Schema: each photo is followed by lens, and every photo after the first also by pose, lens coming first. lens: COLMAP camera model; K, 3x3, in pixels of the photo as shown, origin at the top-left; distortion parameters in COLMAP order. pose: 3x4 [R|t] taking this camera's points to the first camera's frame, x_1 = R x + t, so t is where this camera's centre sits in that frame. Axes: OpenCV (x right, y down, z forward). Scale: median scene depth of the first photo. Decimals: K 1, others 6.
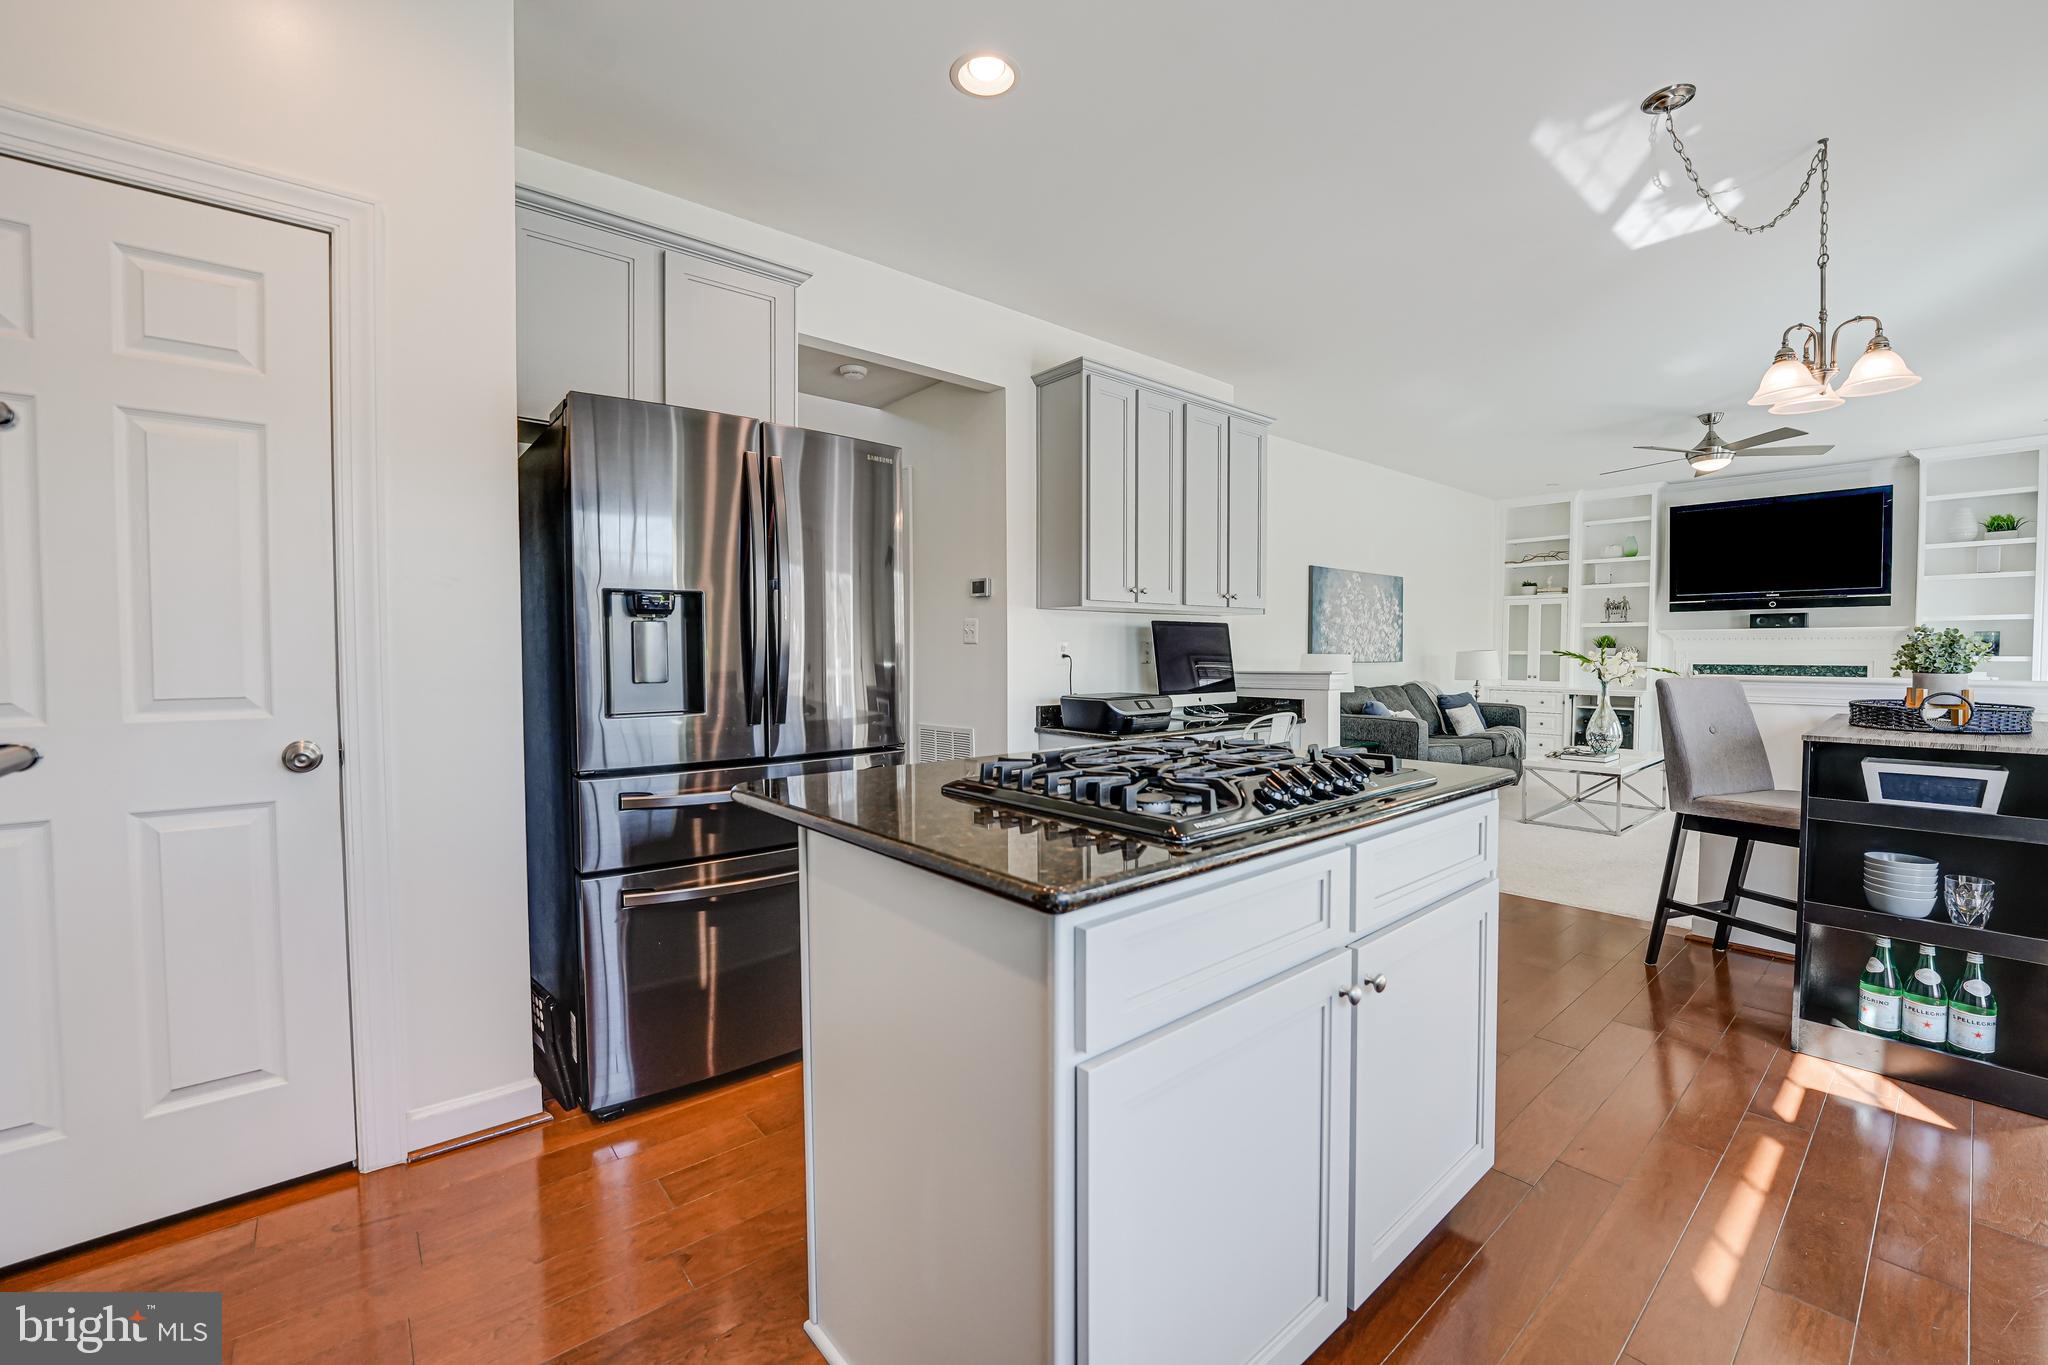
lens RADIAL K [[834.2, 0, 1024.0], [0, 834.2, 682.5], [0, 0, 1]] dist [-0.024492, 0.000534]
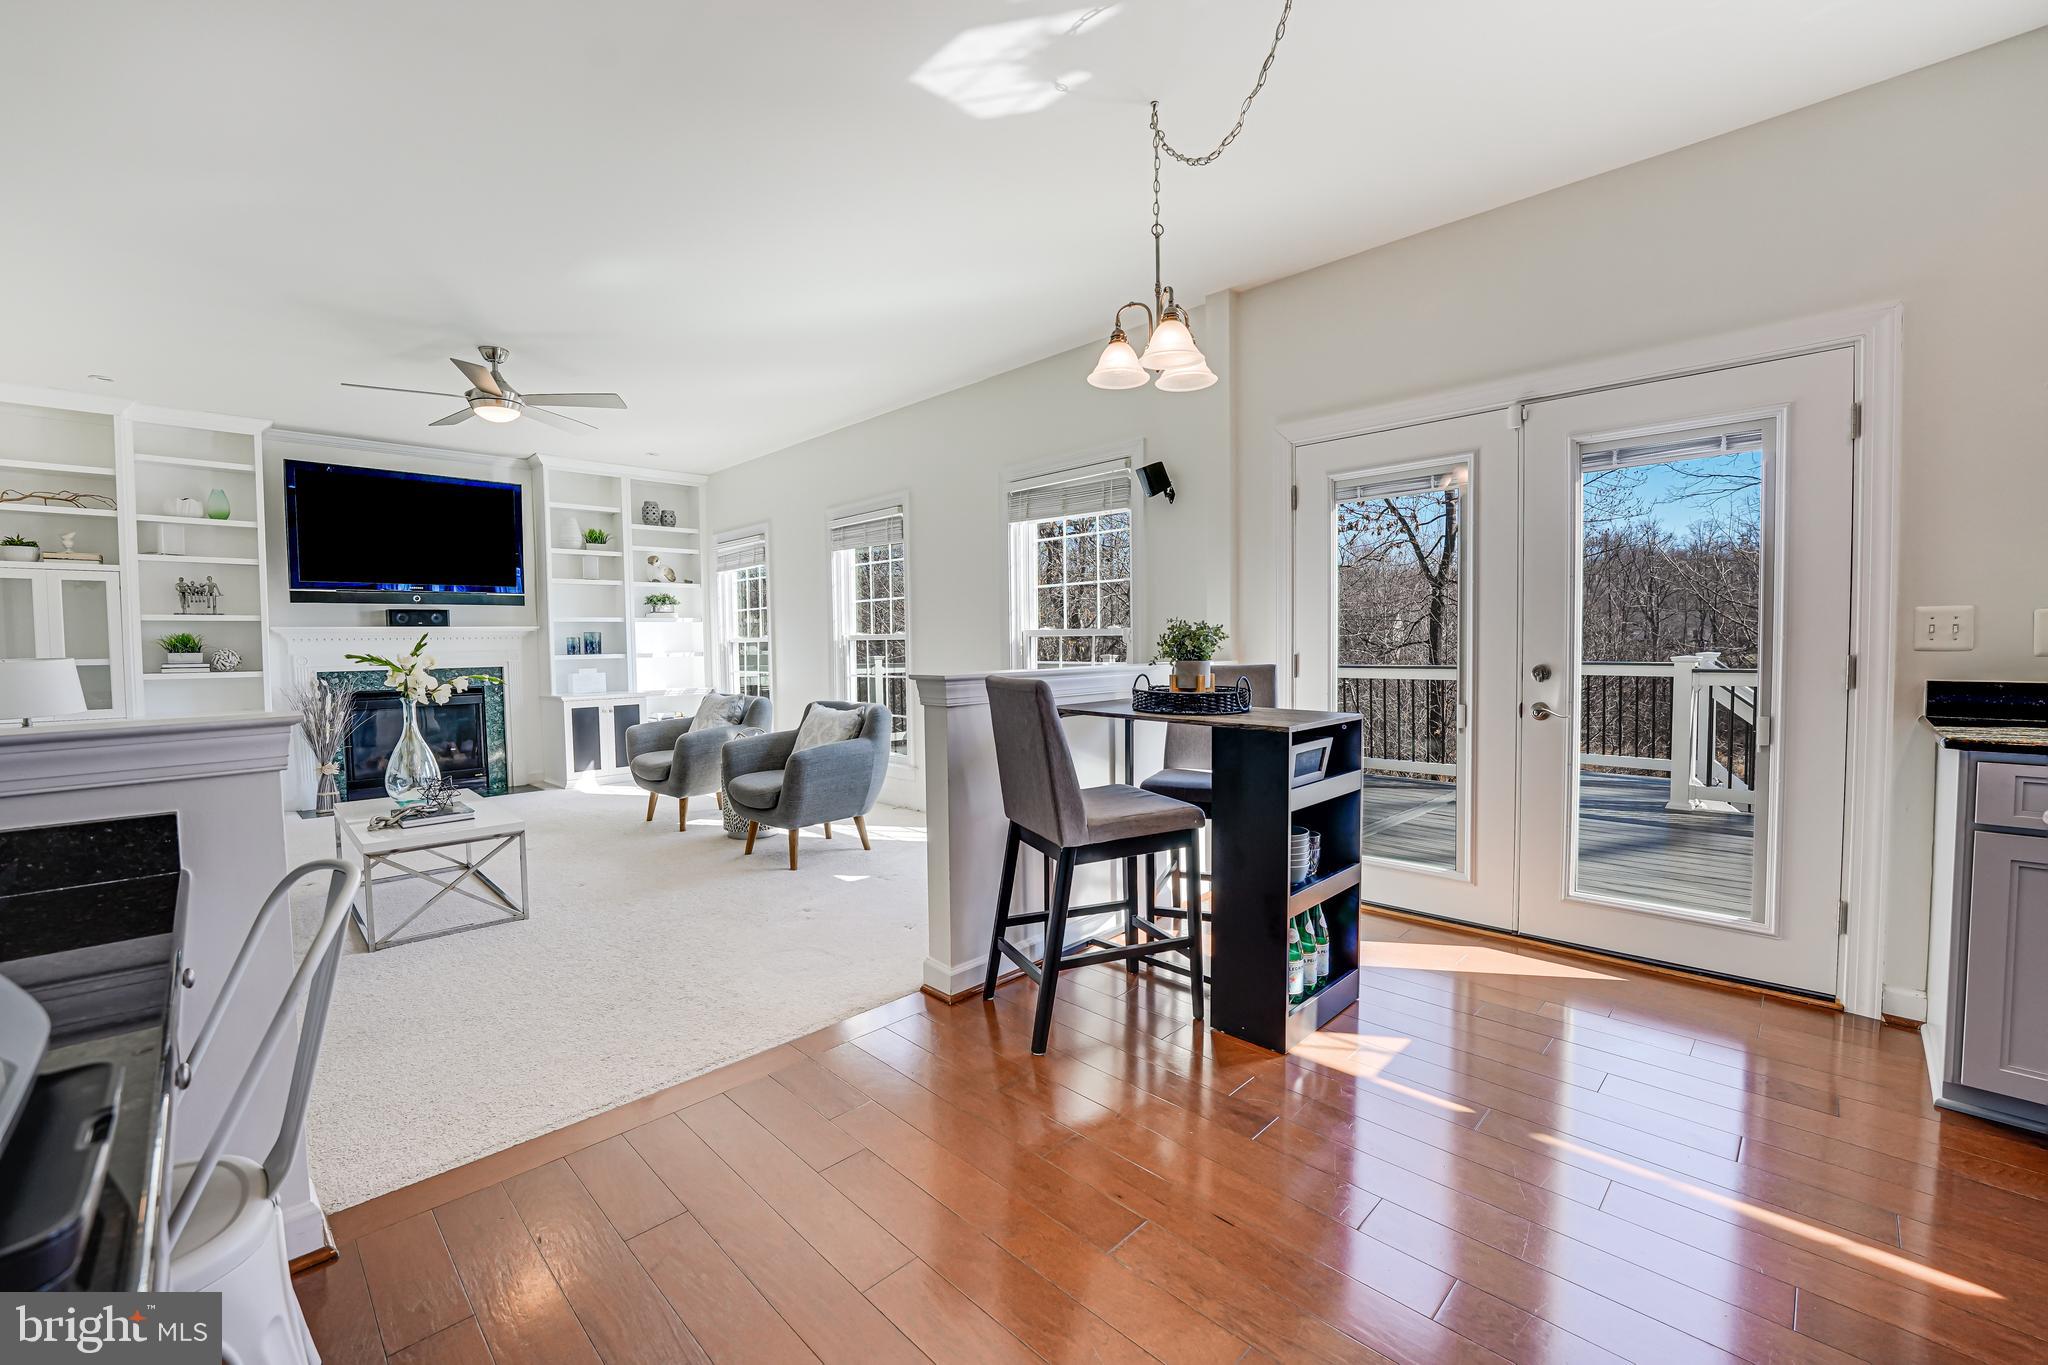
lens RADIAL K [[834.2, 0, 1024.0], [0, 834.2, 682.5], [0, 0, 1]] dist [-0.024492, 0.000534]
pose [[-0.078474, -0.044482, 0.995923, 0.001315], [0.053054, 0.997402, 0.048728, -0.016257], [-0.995503, 0.056662, -0.075911, 0.441959]]
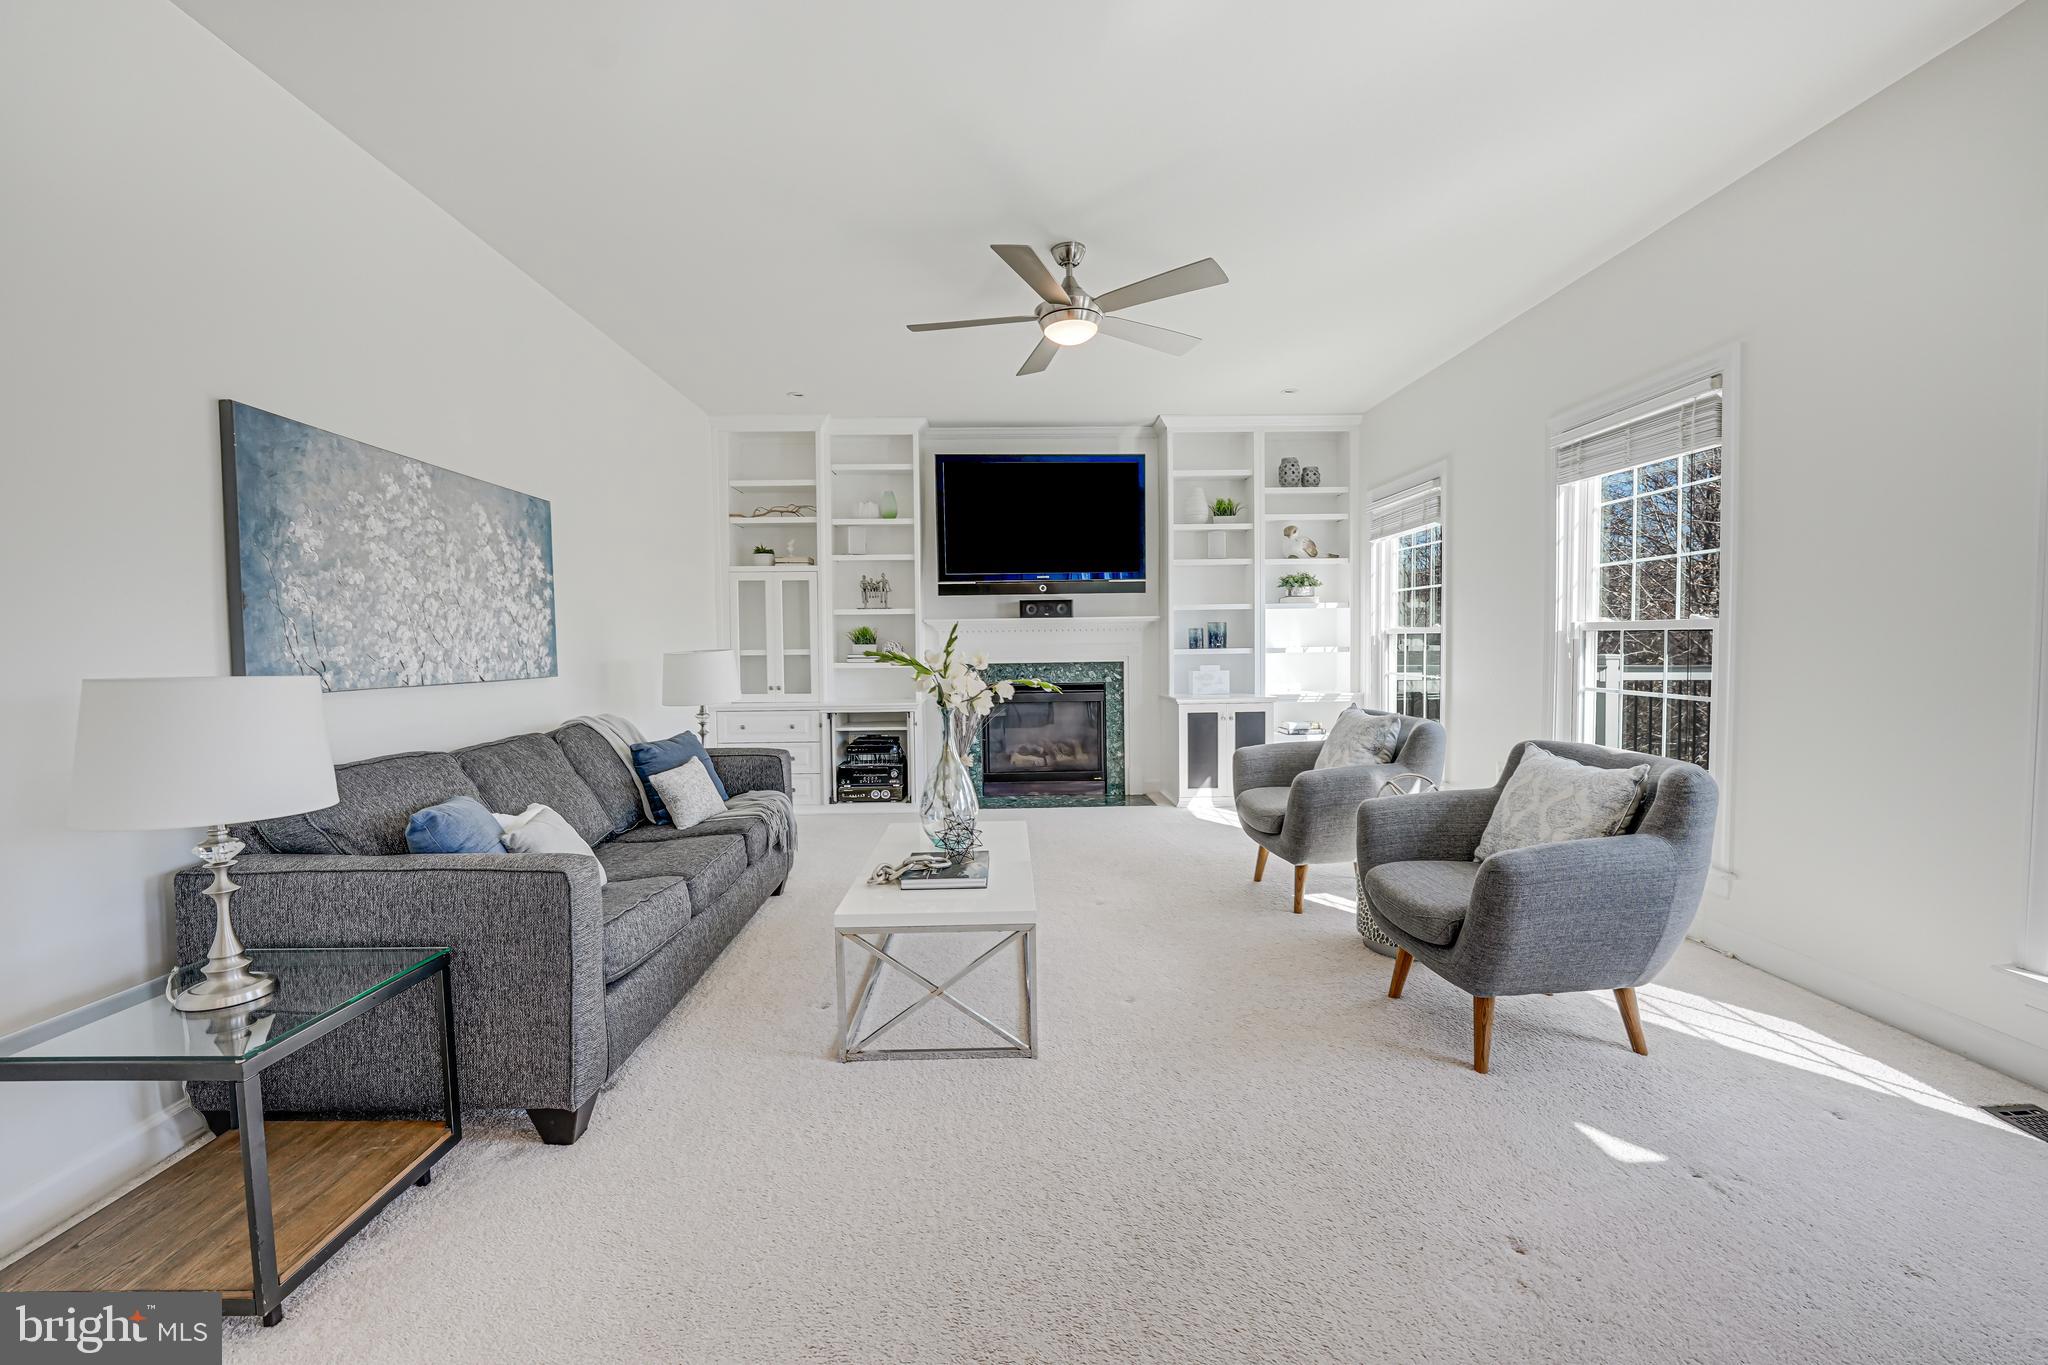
lens RADIAL K [[834.2, 0, 1024.0], [0, 834.2, 682.5], [0, 0, 1]] dist [-0.024492, 0.000534]
pose [[0.626942, -0.043663, 0.777842, 0.261697], [0.042739, 0.998852, 0.021621, -0.021242], [-0.777893, 0.019689, 0.628088, 0.505219]]
